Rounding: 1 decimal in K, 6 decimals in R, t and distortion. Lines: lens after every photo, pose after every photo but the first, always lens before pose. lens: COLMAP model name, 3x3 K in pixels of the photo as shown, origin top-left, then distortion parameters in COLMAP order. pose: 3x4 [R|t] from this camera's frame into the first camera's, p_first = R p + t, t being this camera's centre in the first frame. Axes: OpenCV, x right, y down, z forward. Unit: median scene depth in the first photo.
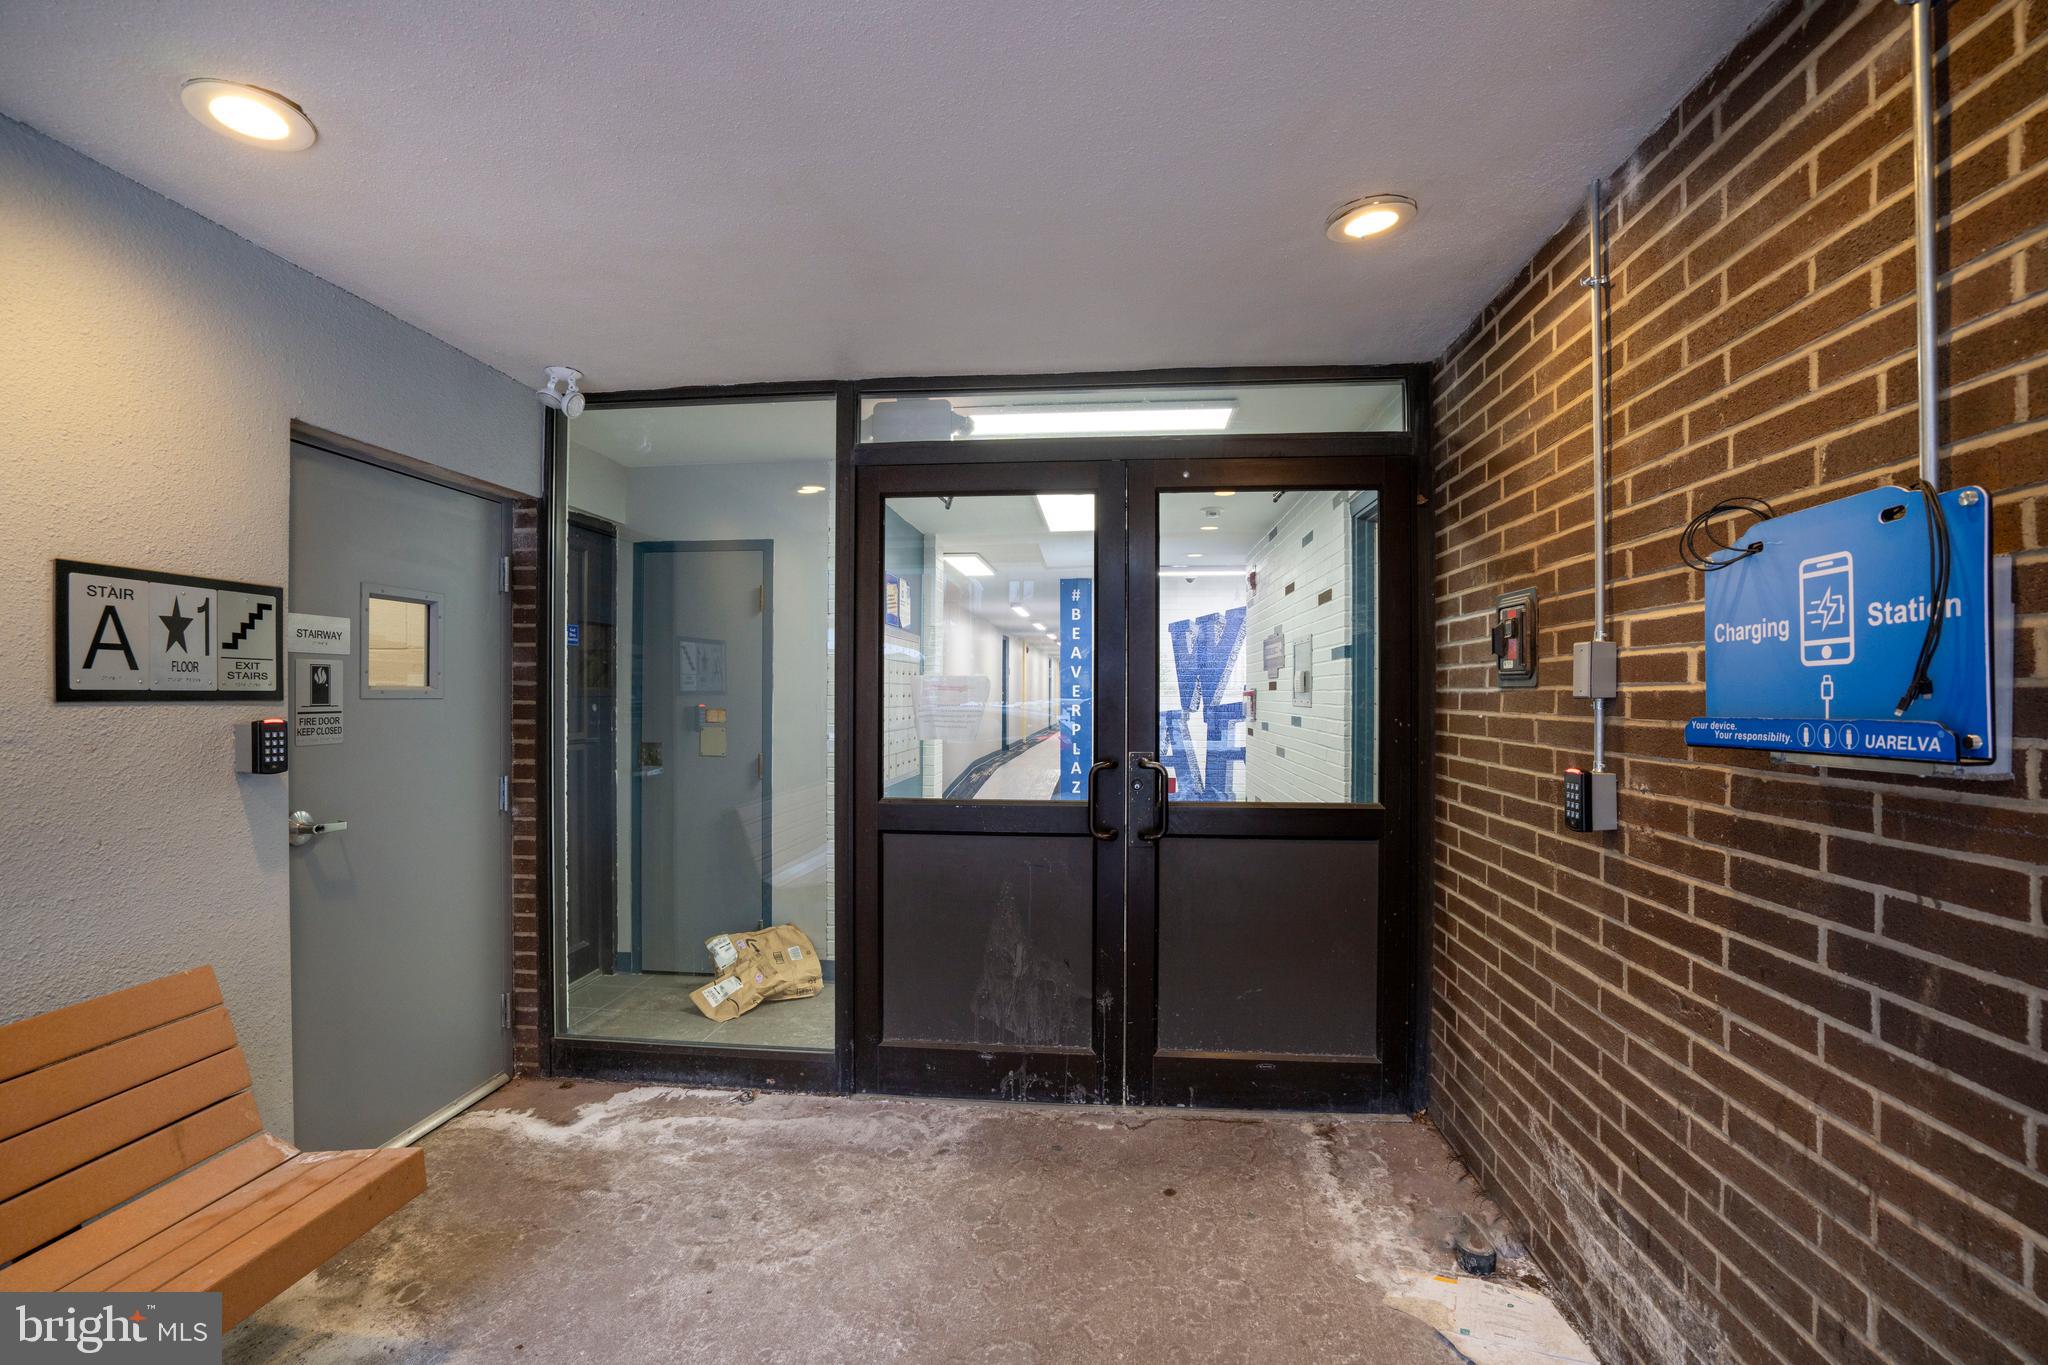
lens RADIAL K [[943.7, 0, 1019.2], [0, 943.7, 689.8], [0, 0, 1]] dist [-0.062651, 0.025764]
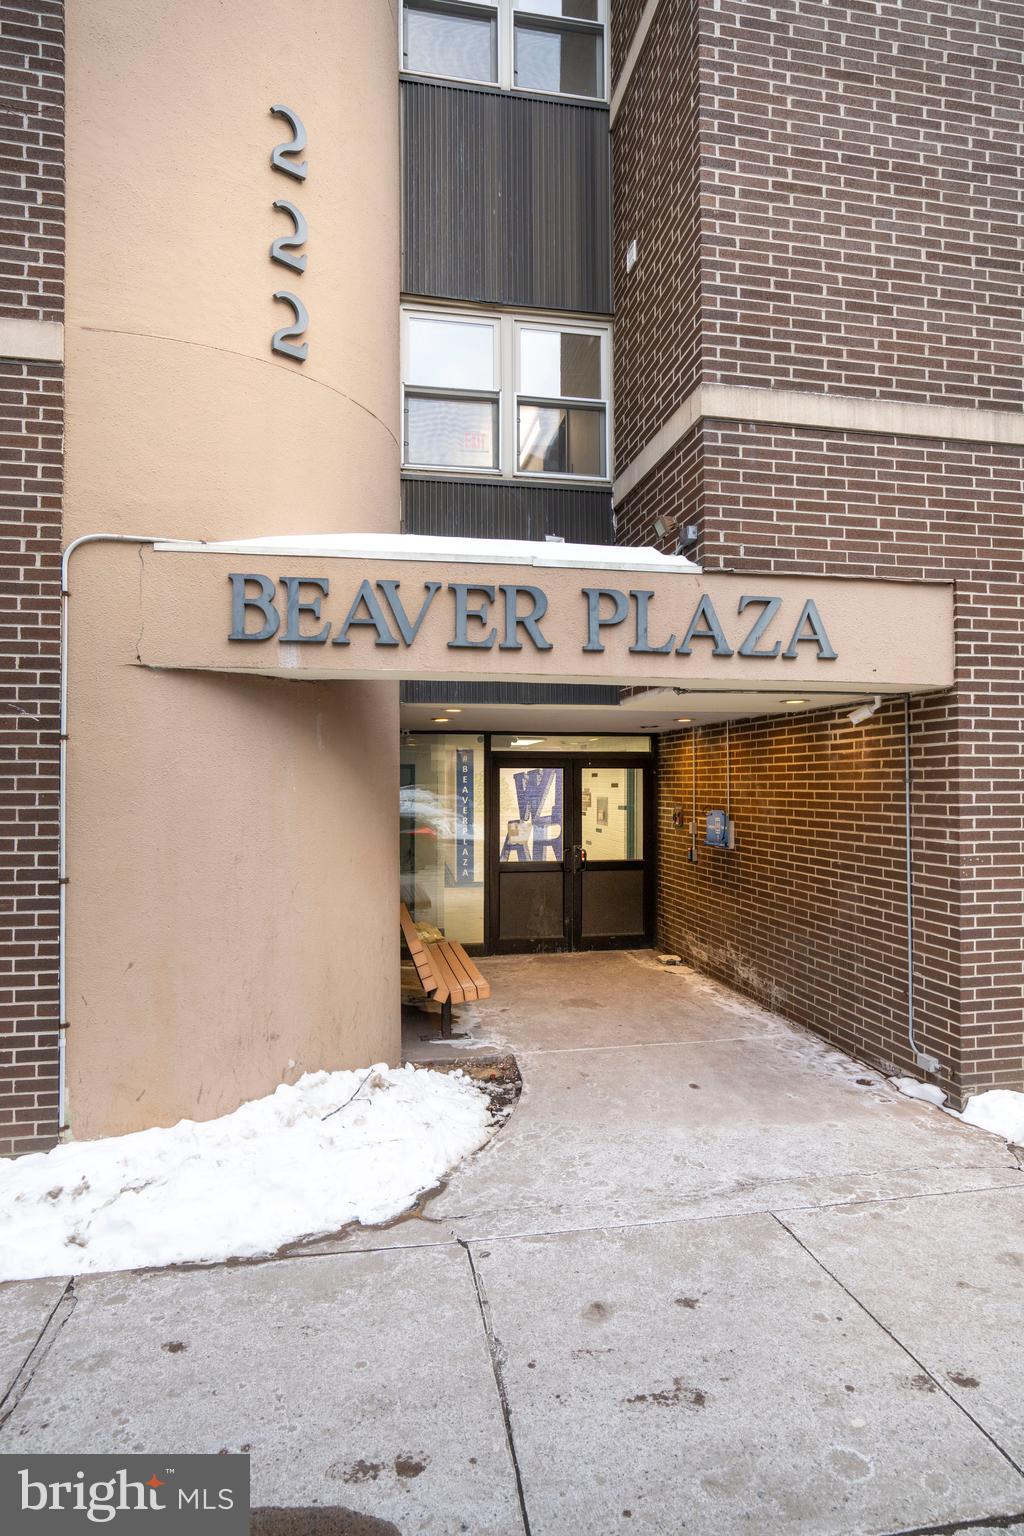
lens RADIAL K [[890.5, 0, 512.0], [0, 890.5, 768.0], [0, 0, 1]] dist [-0.001491, 0.000030]
pose [[0.957329, 0.003318, 0.288982, -1.046529], [0.000168, 0.999928, -0.012037, -0.179484], [-0.289001, 0.011572, 0.957259, -2.047086]]
